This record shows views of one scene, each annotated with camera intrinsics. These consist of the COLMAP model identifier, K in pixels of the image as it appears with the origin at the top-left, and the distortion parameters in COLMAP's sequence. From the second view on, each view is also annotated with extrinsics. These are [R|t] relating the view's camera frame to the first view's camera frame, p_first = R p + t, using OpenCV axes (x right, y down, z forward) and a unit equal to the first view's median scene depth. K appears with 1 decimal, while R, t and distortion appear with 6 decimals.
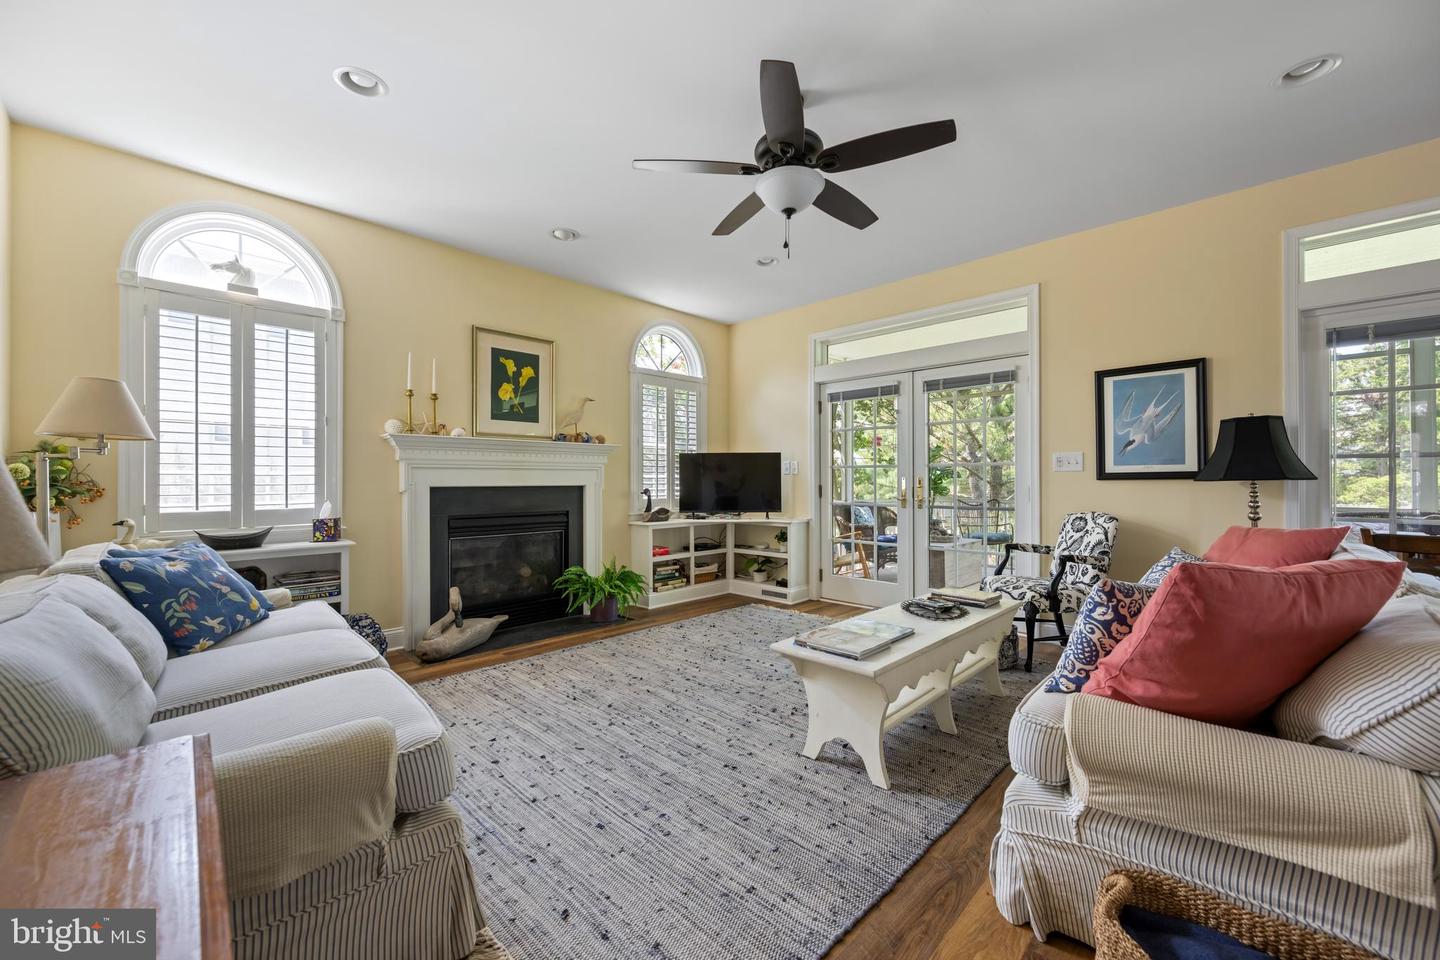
lens RADIAL K [[558.4, 0, 722.0], [0, 558.4, 475.6], [0, 0, 1]] dist [0.003897, 0.000259]
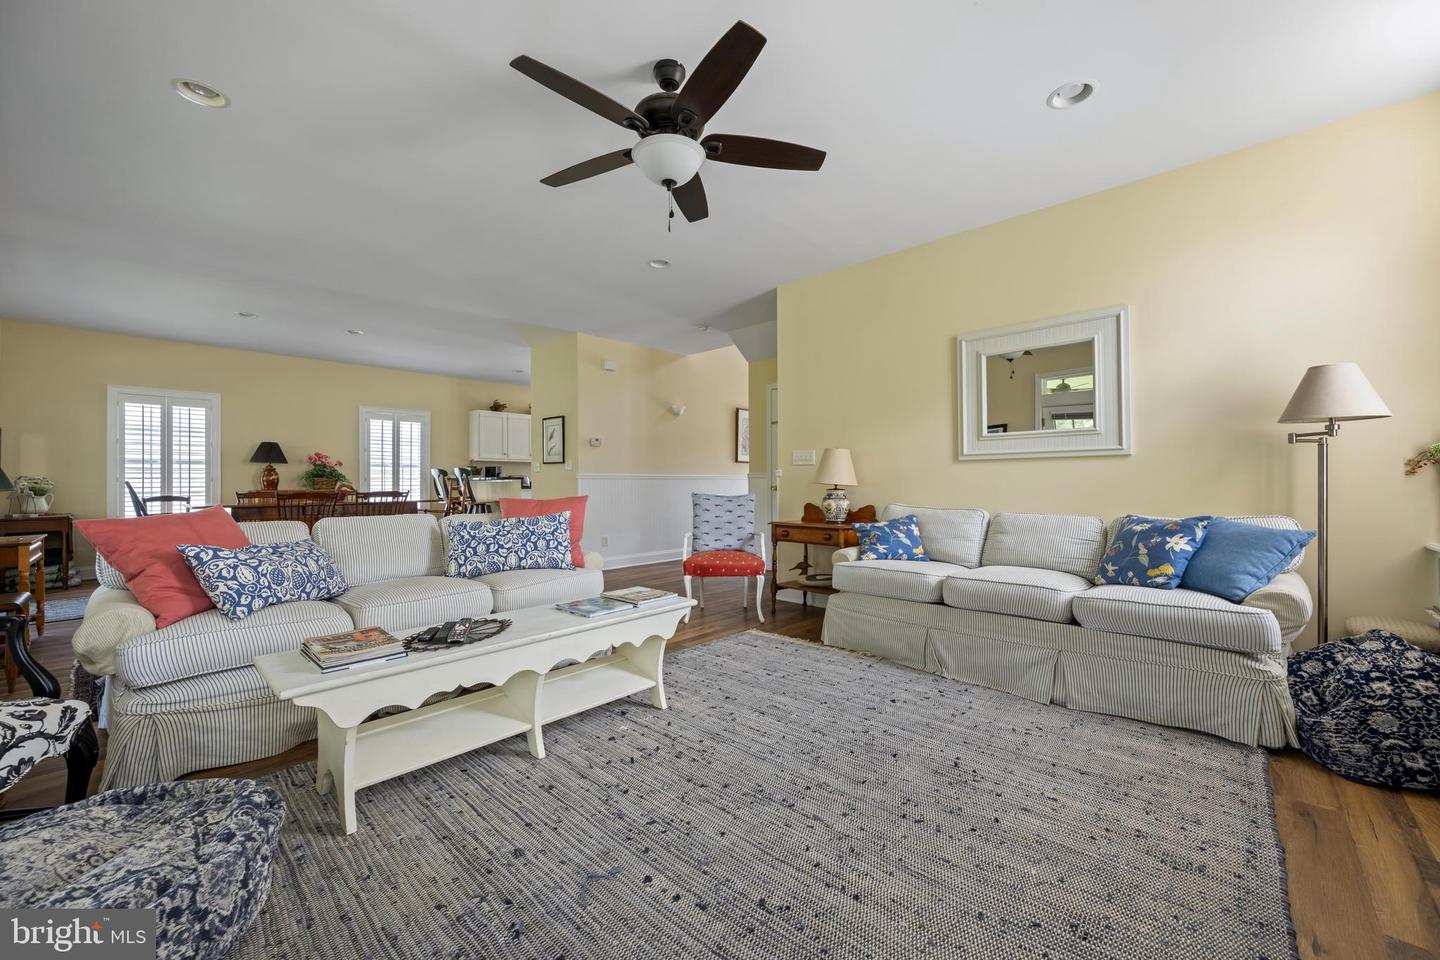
lens RADIAL K [[558.4, 0, 722.8], [0, 558.4, 483.3], [0, 0, 1]] dist [0.003897, 0.000259]
pose [[-0.999557, 0.007033, -0.028933, 0.044082], [0.007336, 0.999919, -0.010365, 0.042224], [0.028858, -0.010573, -0.999528, 1.508175]]
